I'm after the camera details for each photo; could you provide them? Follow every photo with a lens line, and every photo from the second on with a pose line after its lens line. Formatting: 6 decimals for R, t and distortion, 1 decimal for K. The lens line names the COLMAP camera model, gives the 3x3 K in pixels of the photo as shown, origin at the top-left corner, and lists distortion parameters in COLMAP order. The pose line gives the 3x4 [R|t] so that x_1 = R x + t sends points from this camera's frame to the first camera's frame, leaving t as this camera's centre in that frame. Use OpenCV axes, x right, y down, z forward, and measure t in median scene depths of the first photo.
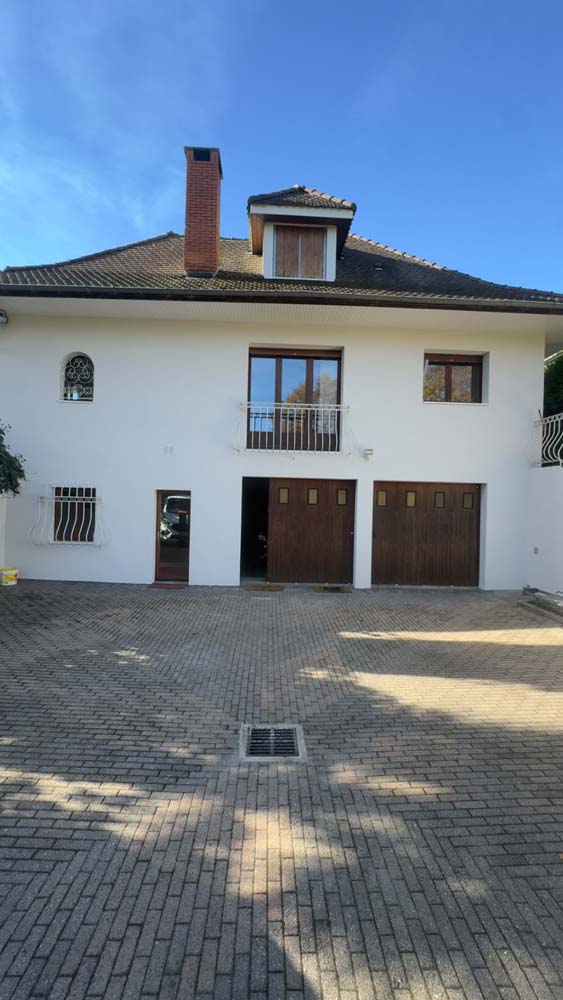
lens RADIAL K [[421.1, 0, 281.5], [0, 421.1, 500.0], [0, 0, 1]] dist [-0.013436, -0.000119]
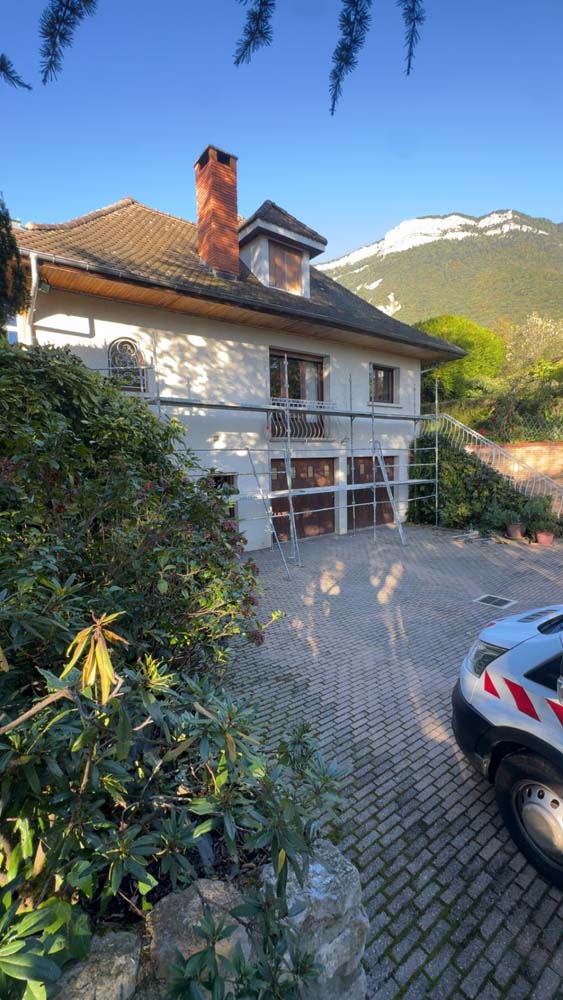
lens RADIAL K [[421.1, 0, 281.5], [0, 421.1, 500.0], [0, 0, 1]] dist [-0.013436, -0.000119]
pose [[0.821234, -0.096475, 0.562377, -1.060837], [0.025862, 0.990883, 0.132220, -0.135552], [-0.570006, -0.094040, 0.816241, -0.055717]]
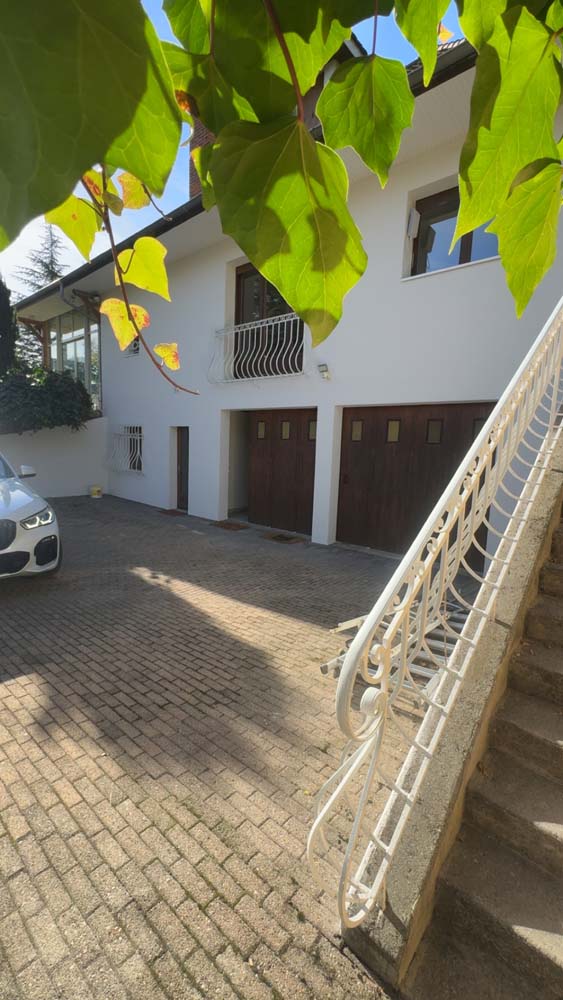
lens RADIAL K [[421.1, 0, 281.5], [0, 421.1, 500.0], [0, 0, 1]] dist [-0.013436, -0.000119]
pose [[0.731670, 0.091395, -0.675504, 0.922934], [-0.016890, 0.993097, 0.116071, 0.047463], [0.681449, -0.073517, 0.728164, 0.501092]]
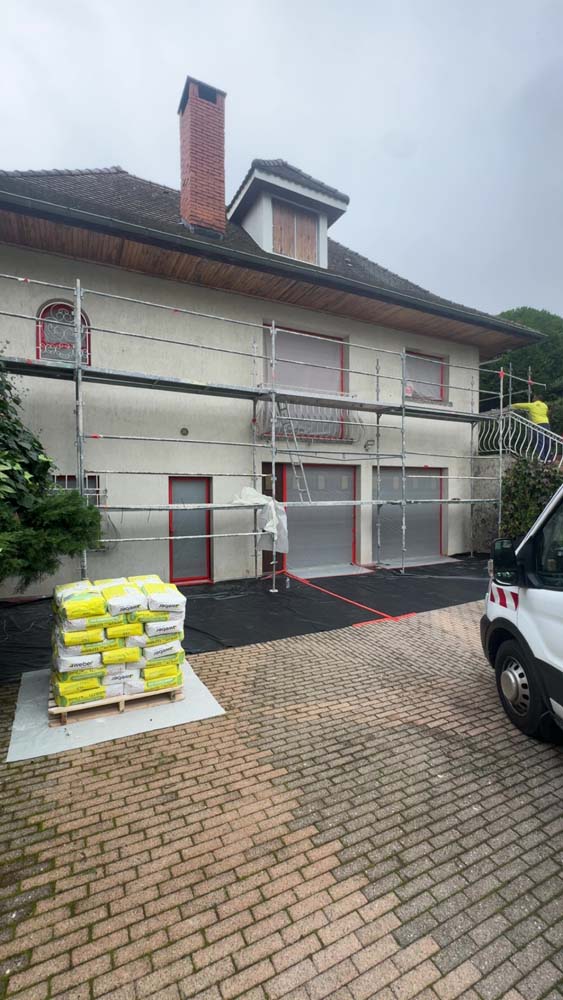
lens RADIAL K [[421.1, 0, 281.5], [0, 421.1, 500.0], [0, 0, 1]] dist [-0.013436, -0.000119]
pose [[0.910149, -0.032276, 0.413023, -0.614294], [0.015319, 0.998901, 0.044302, -0.014622], [-0.413999, -0.033994, 0.909643, 0.156552]]
